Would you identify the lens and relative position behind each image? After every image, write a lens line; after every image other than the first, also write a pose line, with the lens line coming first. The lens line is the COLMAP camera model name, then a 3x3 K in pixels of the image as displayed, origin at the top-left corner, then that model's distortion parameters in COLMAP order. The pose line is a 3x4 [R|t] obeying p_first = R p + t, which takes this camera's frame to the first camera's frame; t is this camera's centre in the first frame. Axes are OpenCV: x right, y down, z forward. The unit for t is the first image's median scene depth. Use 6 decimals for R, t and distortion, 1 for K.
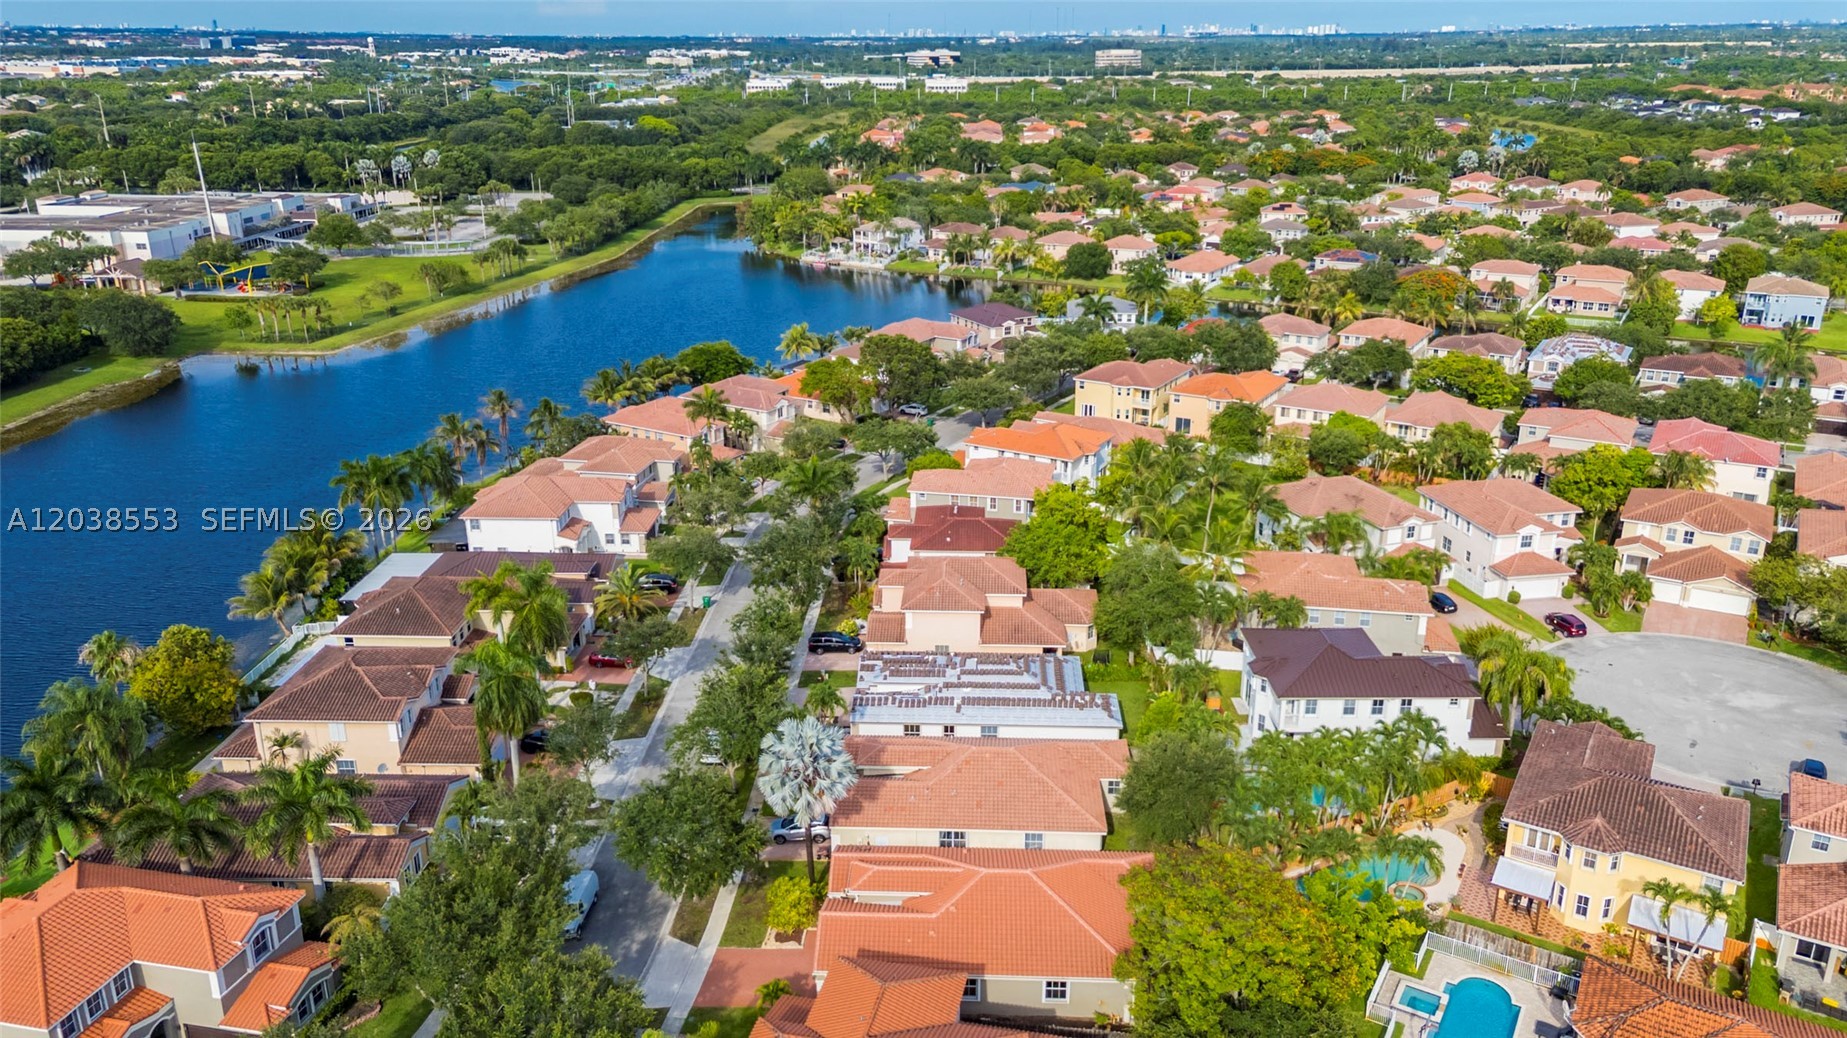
lens RADIAL K [[1350.3, 0, 941.9], [0, 1350.3, 524.6], [0, 0, 1]] dist [0.070118, -0.001324]
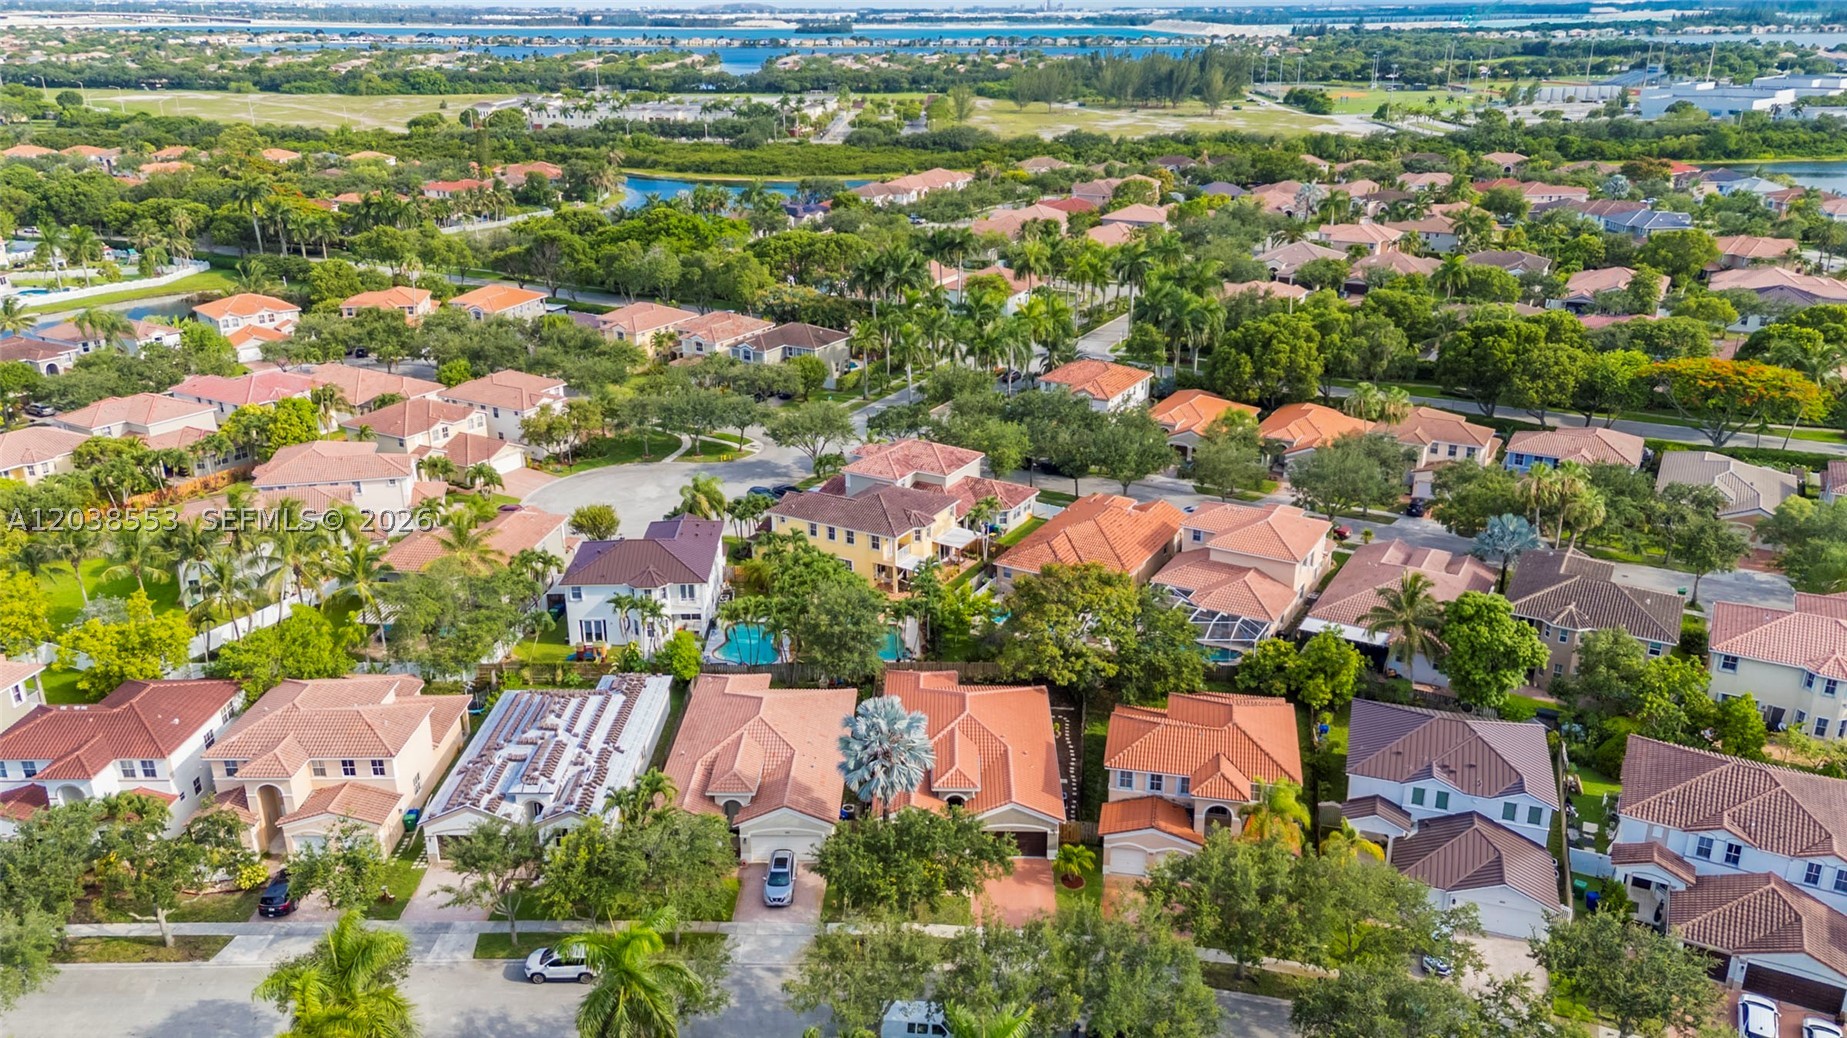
lens RADIAL K [[1350.3, 0, 935.9], [0, 1350.3, 510.4], [0, 0, 1]] dist [0.070118, -0.001324]
pose [[-0.015759, -0.344113, 0.938796, -0.692898], [0.340459, 0.880961, 0.328628, -0.202349], [-0.940127, 0.324800, 0.103273, 0.582028]]
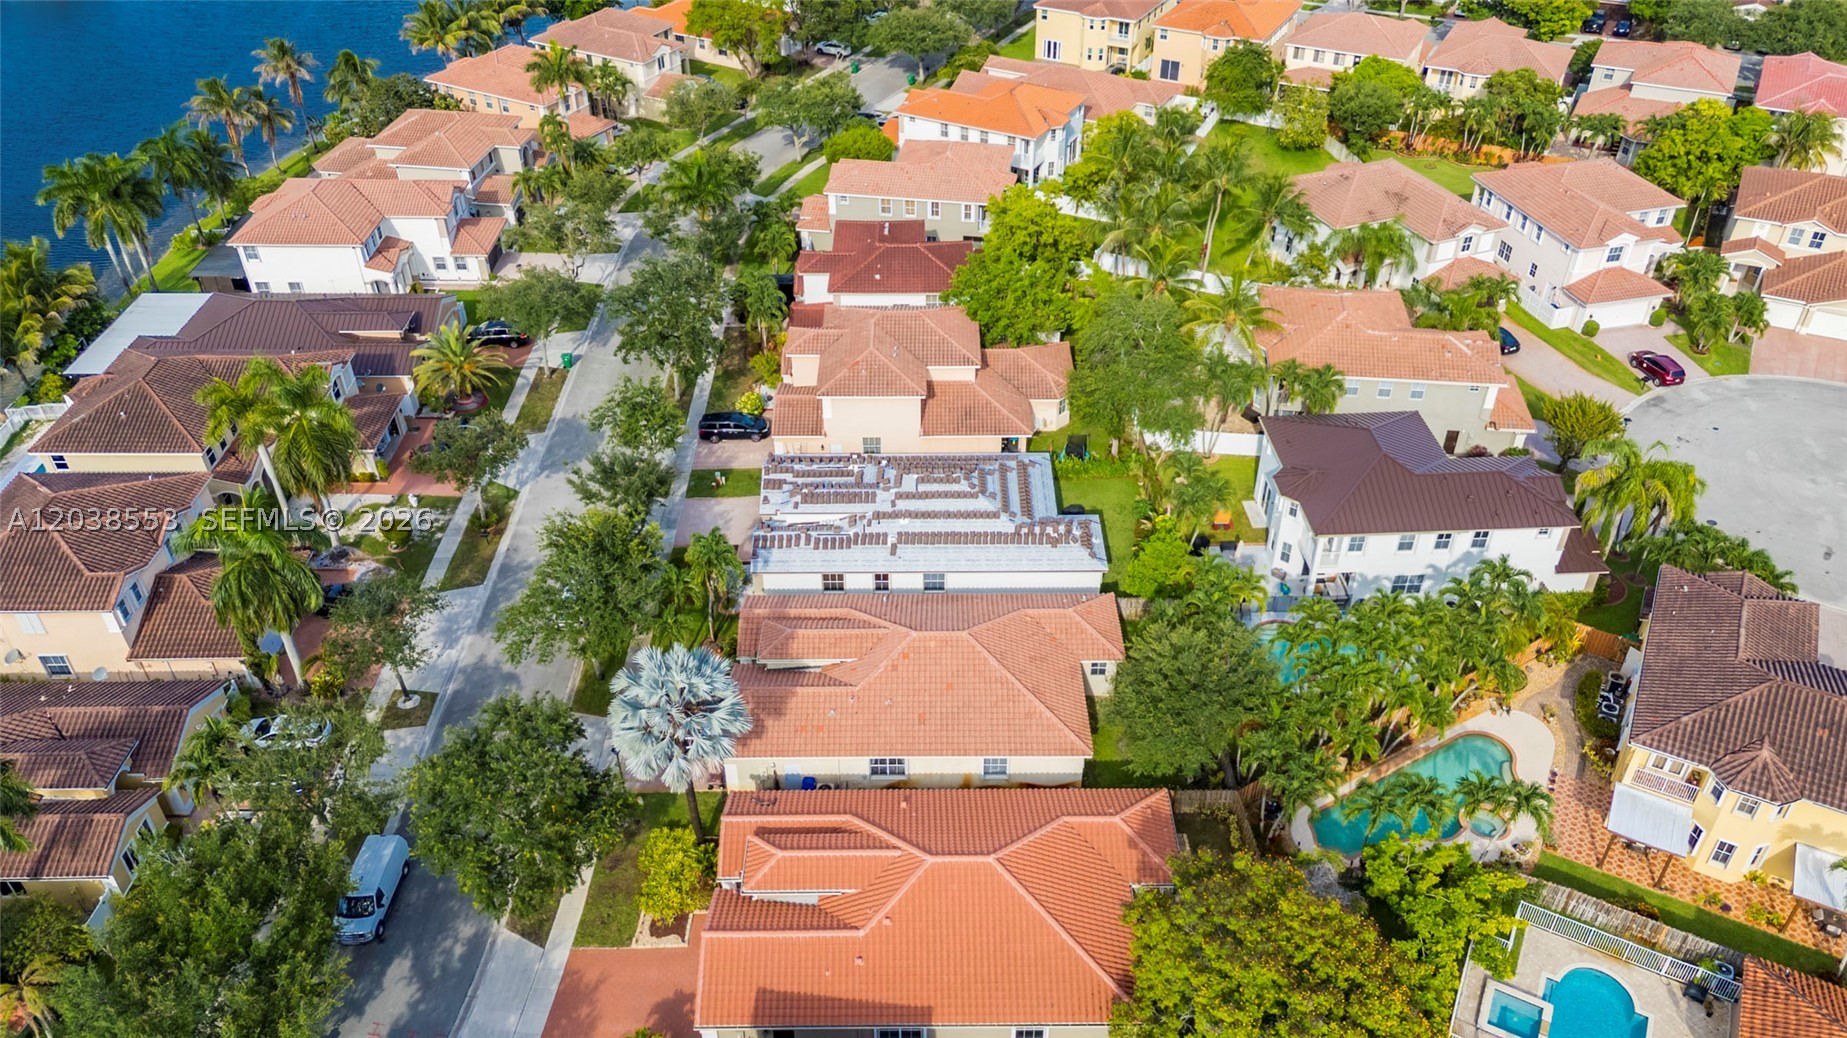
lens RADIAL K [[1350.3, 0, 932.8], [0, 1350.3, 520.8], [0, 0, 1]] dist [0.070118, -0.001324]
pose [[0.999229, -0.023673, 0.031328, 0.009807], [0.013496, 0.956276, 0.292155, -0.089062], [-0.036874, -0.291507, 0.955858, 0.247448]]
